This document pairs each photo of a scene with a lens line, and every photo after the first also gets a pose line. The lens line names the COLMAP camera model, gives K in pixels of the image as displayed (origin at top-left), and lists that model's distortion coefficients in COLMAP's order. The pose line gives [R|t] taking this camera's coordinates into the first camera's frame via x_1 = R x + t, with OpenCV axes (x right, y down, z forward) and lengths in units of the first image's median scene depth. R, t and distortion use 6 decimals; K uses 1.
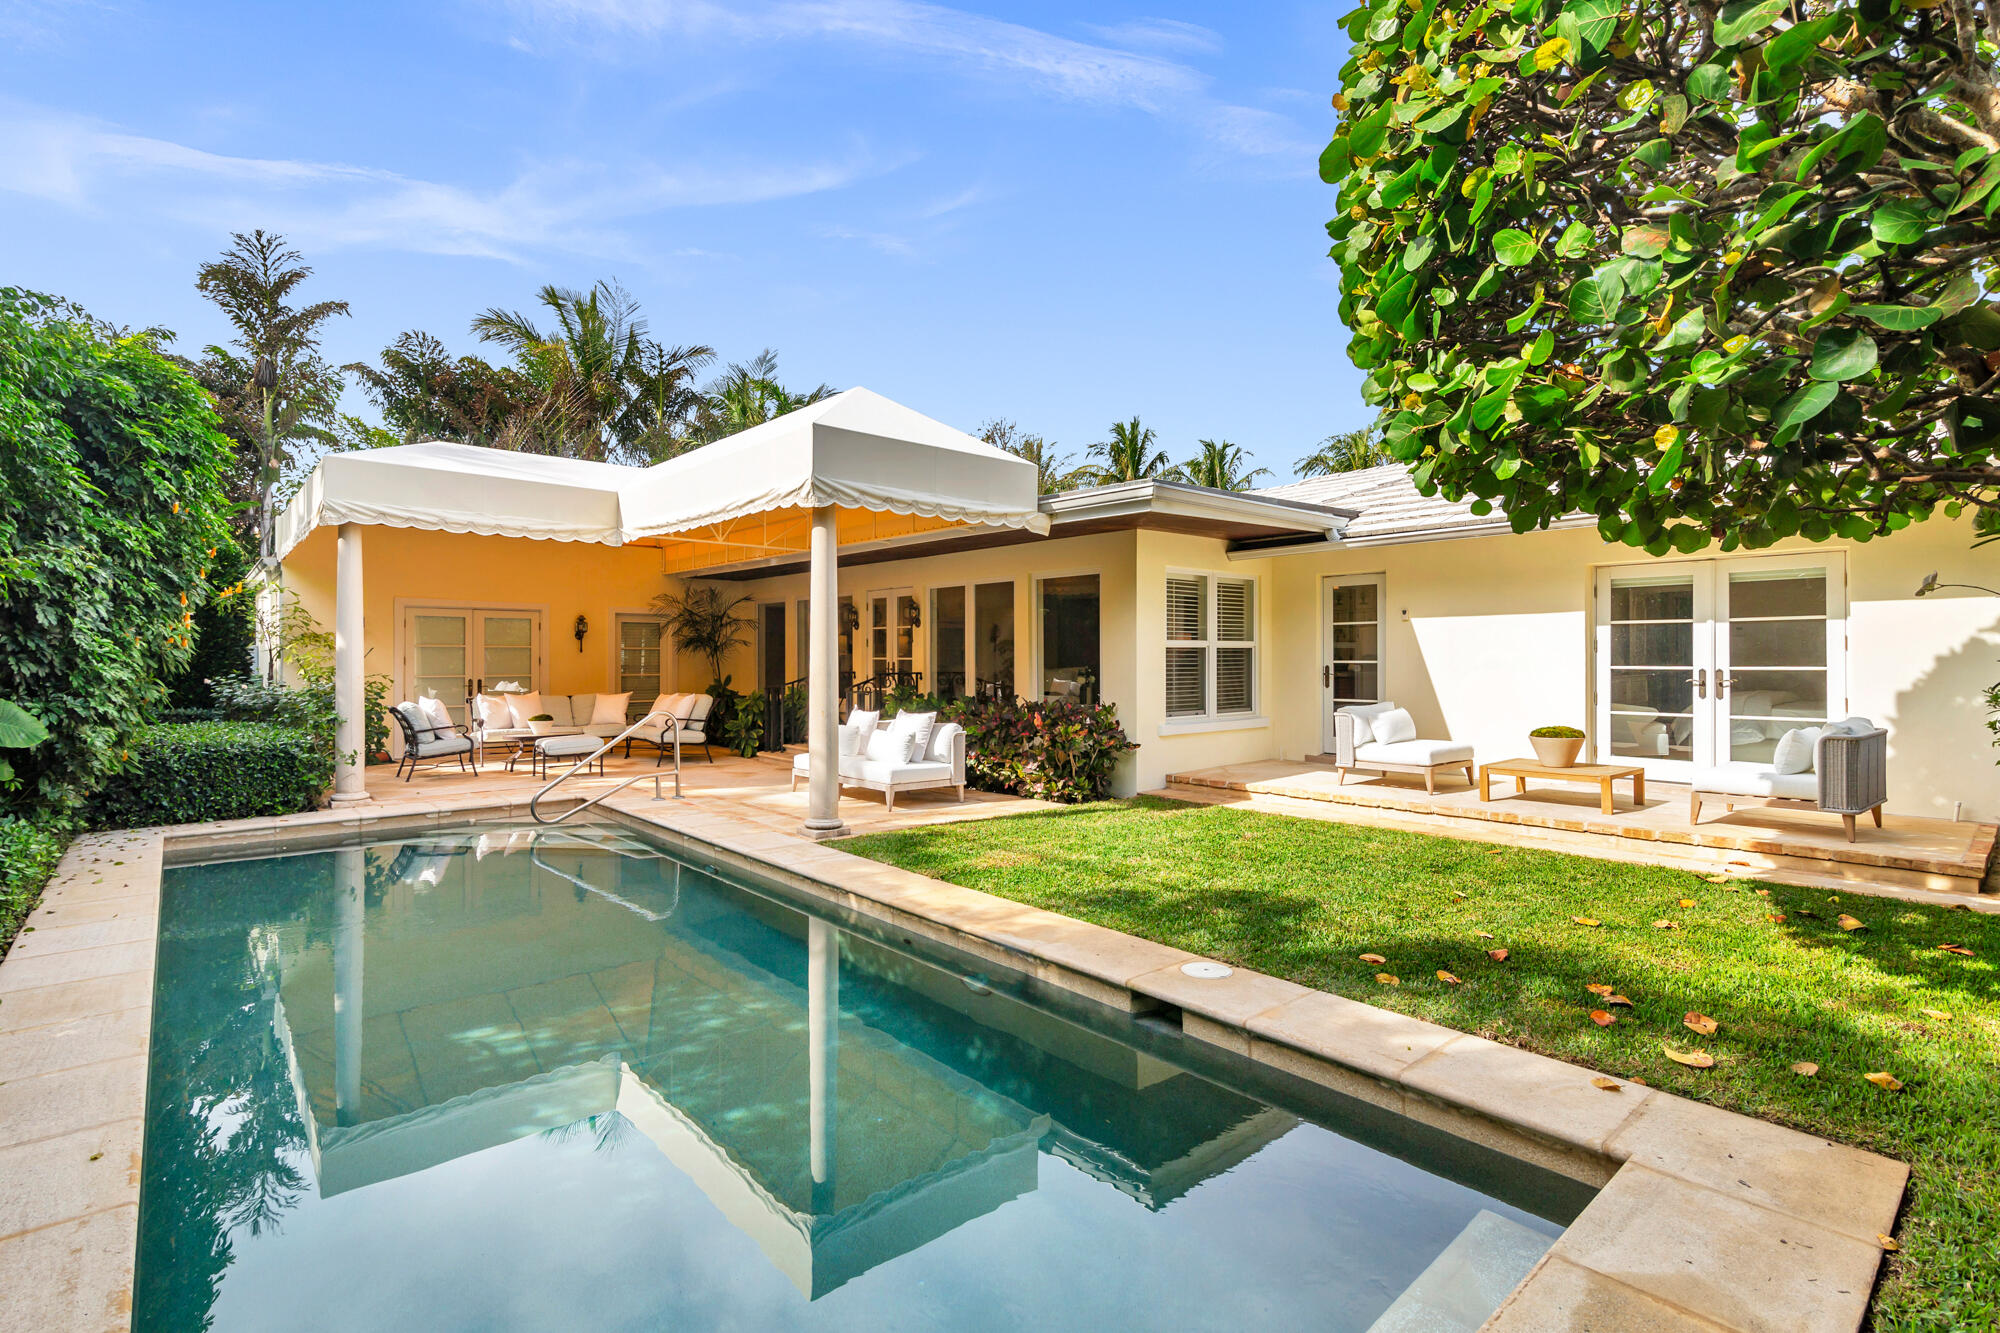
lens RADIAL K [[925.6, 0, 1003.0], [0, 925.6, 661.6], [0, 0, 1]] dist [0.000482, 0.000089]
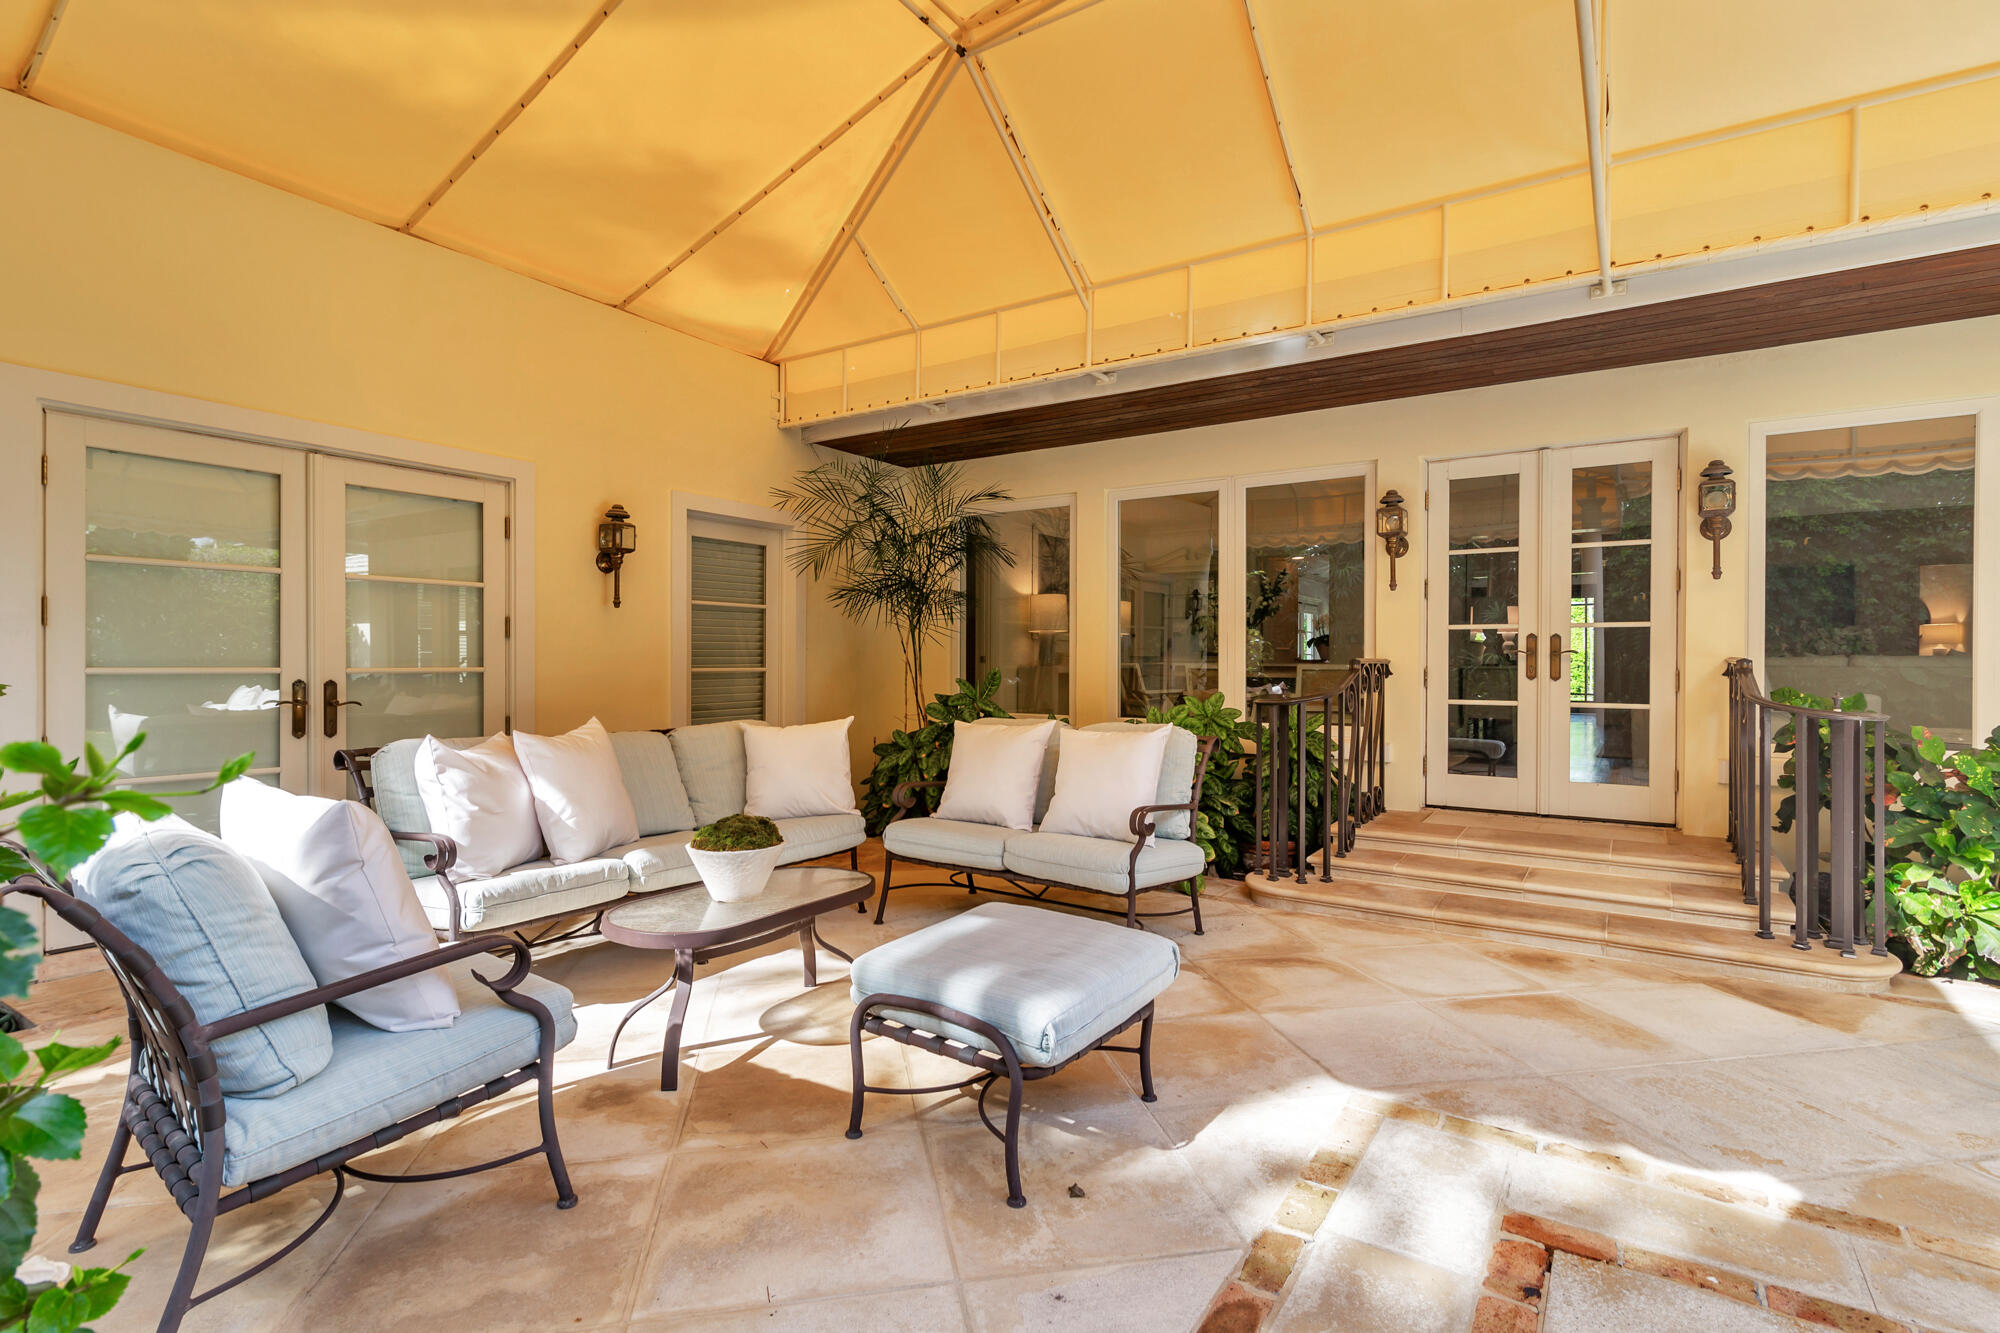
lens RADIAL K [[925.6, 0, 984.8], [0, 925.6, 670.6], [0, 0, 1]] dist [0.000482, 0.000089]
pose [[0.968417, 0.001002, 0.249333, -0.552308], [-0.001703, 0.999995, 0.002595, 0.019016], [-0.249329, -0.002937, 0.968414, 0.828538]]
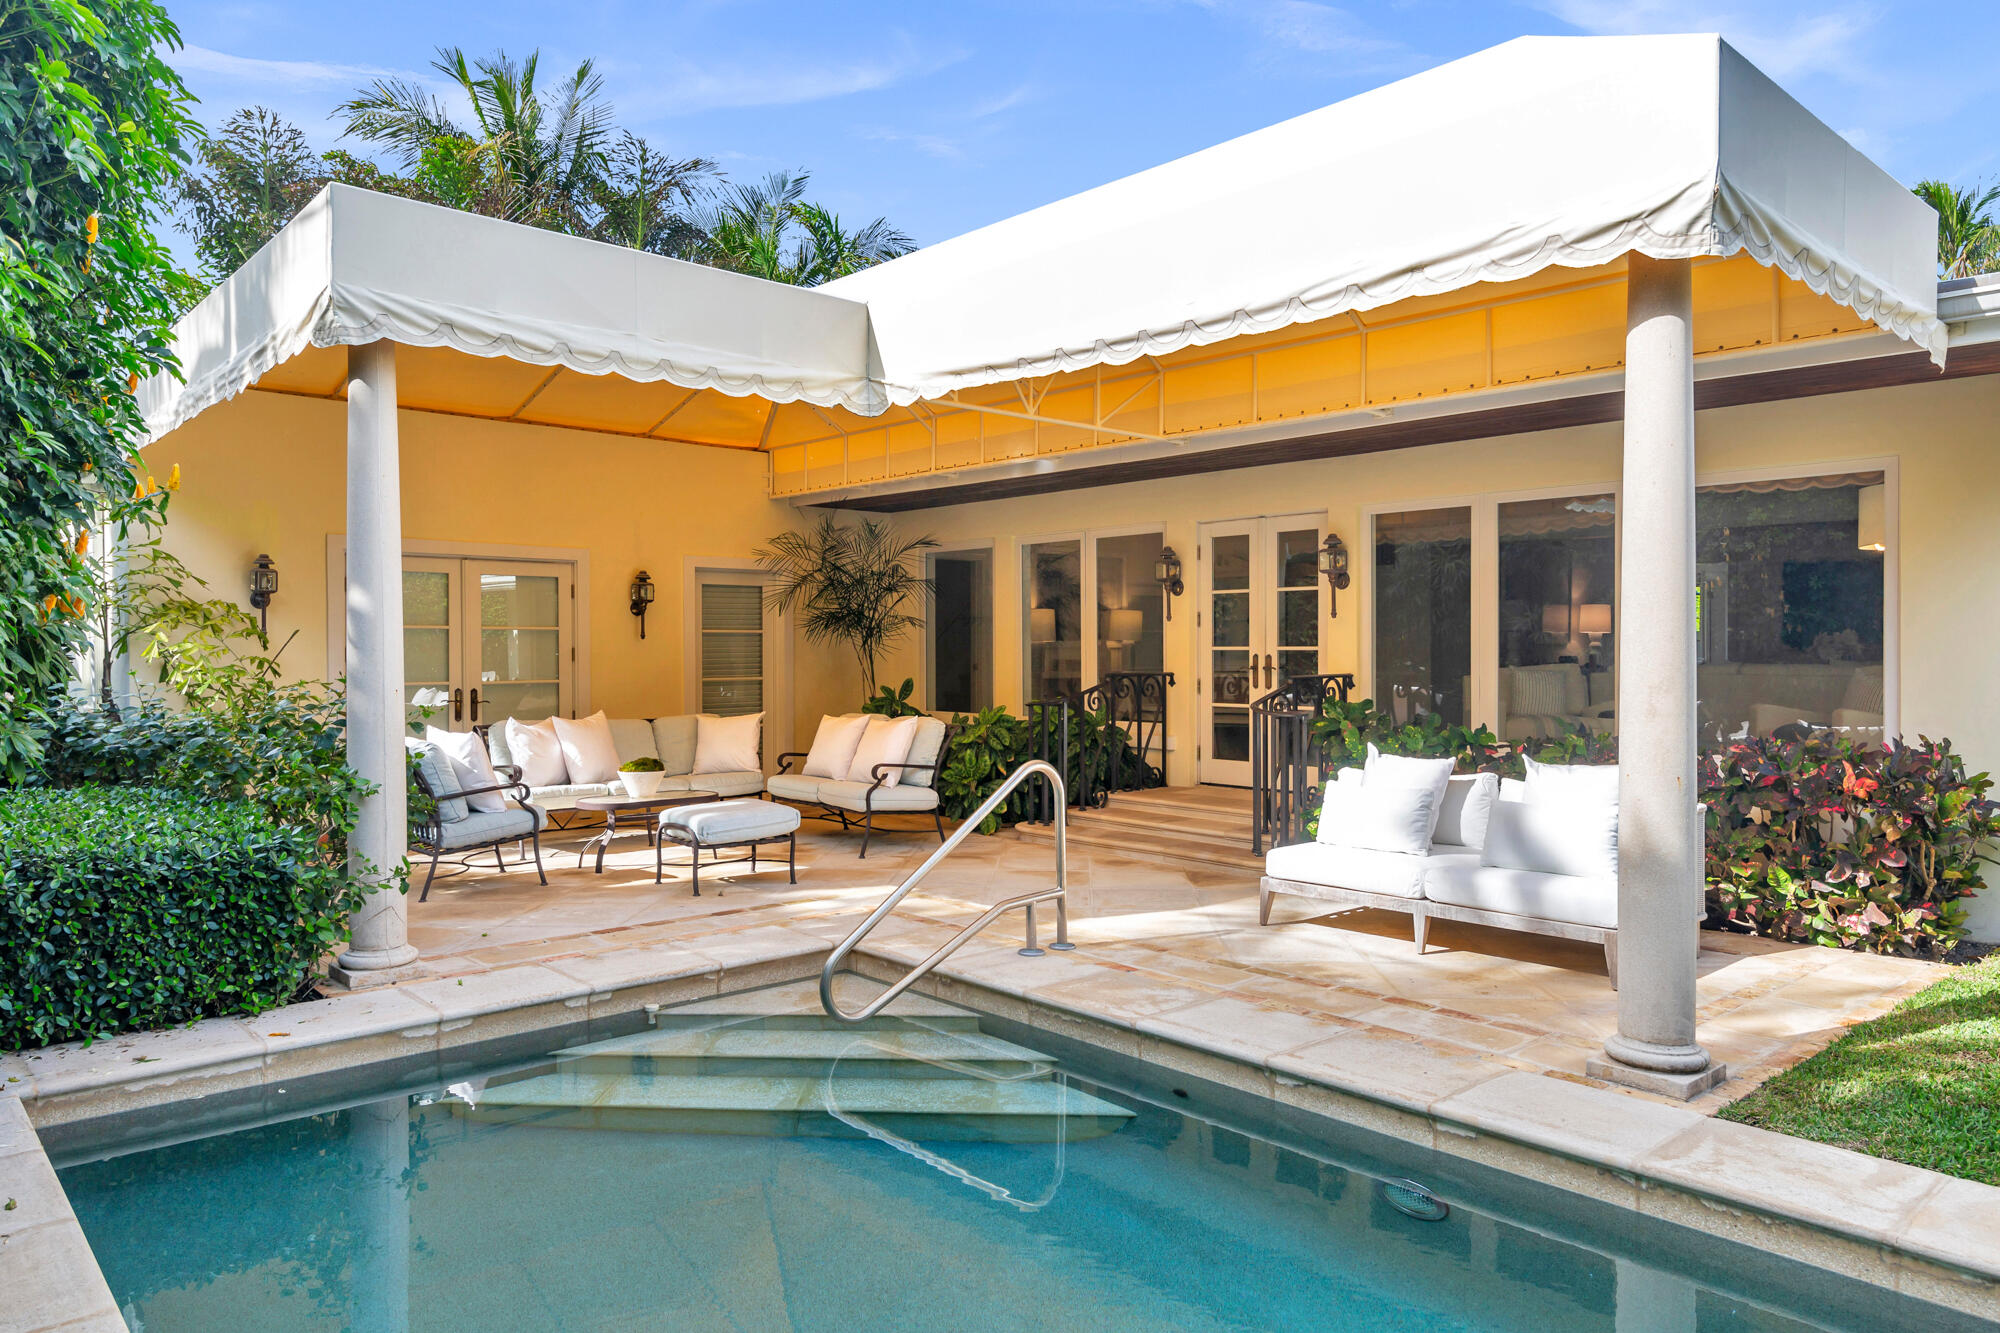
lens RADIAL K [[1307.9, 0, 1003.9], [0, 1307.9, 670.9], [0, 0, 1]] dist [0.009717, -0.004258]
pose [[0.999953, -0.002464, 0.009425, -0.338879], [0.002352, 0.999927, 0.011875, 0.000420], [-0.009454, -0.011852, 0.999885, 0.302028]]
